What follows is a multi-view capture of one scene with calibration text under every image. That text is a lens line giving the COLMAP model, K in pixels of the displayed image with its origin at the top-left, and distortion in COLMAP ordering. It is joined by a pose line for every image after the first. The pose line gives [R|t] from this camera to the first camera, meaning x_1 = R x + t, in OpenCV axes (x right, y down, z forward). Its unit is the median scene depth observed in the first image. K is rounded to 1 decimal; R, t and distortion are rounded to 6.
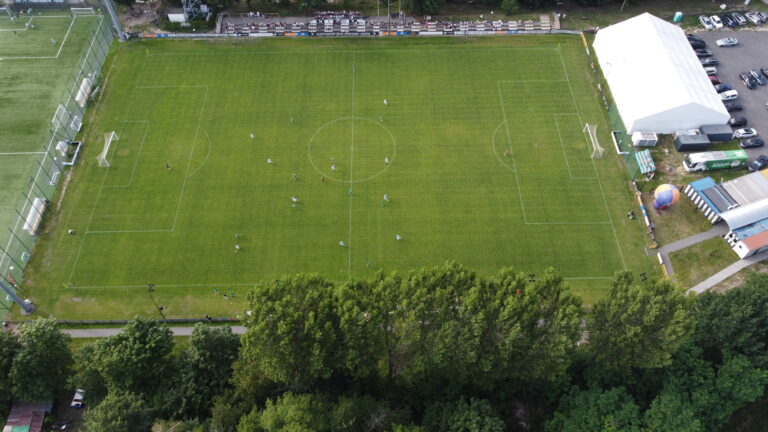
lens RADIAL K [[583.0, 0, 384.0], [0, 583.0, 216.0], [0, 0, 1]] dist [-0.000636, 0.002430]
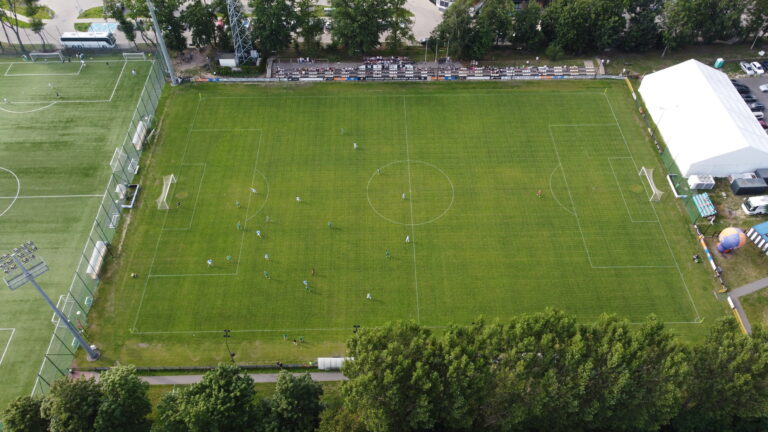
lens RADIAL K [[583.0, 0, 384.0], [0, 583.0, 216.0], [0, 0, 1]] dist [-0.000636, 0.002430]
pose [[0.999982, 0.000815, 0.005980, -0.106208], [-0.000413, 0.997754, -0.066985, -0.006647], [-0.006022, 0.066981, 0.997736, 0.003642]]
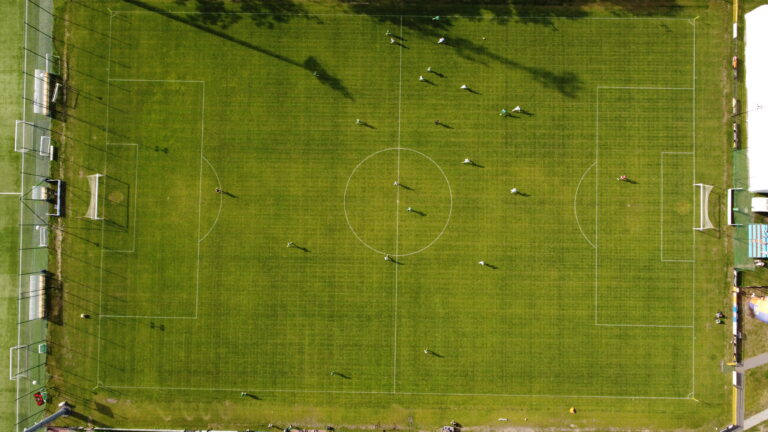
lens RADIAL K [[583.0, 0, 384.0], [0, 583.0, 216.0], [0, 0, 1]] dist [-0.000636, 0.002430]
pose [[0.999317, 0.036431, -0.006167, -0.068963], [-0.026566, 0.824426, 0.565345, -0.553939], [0.025680, -0.564795, 0.824831, 0.325410]]
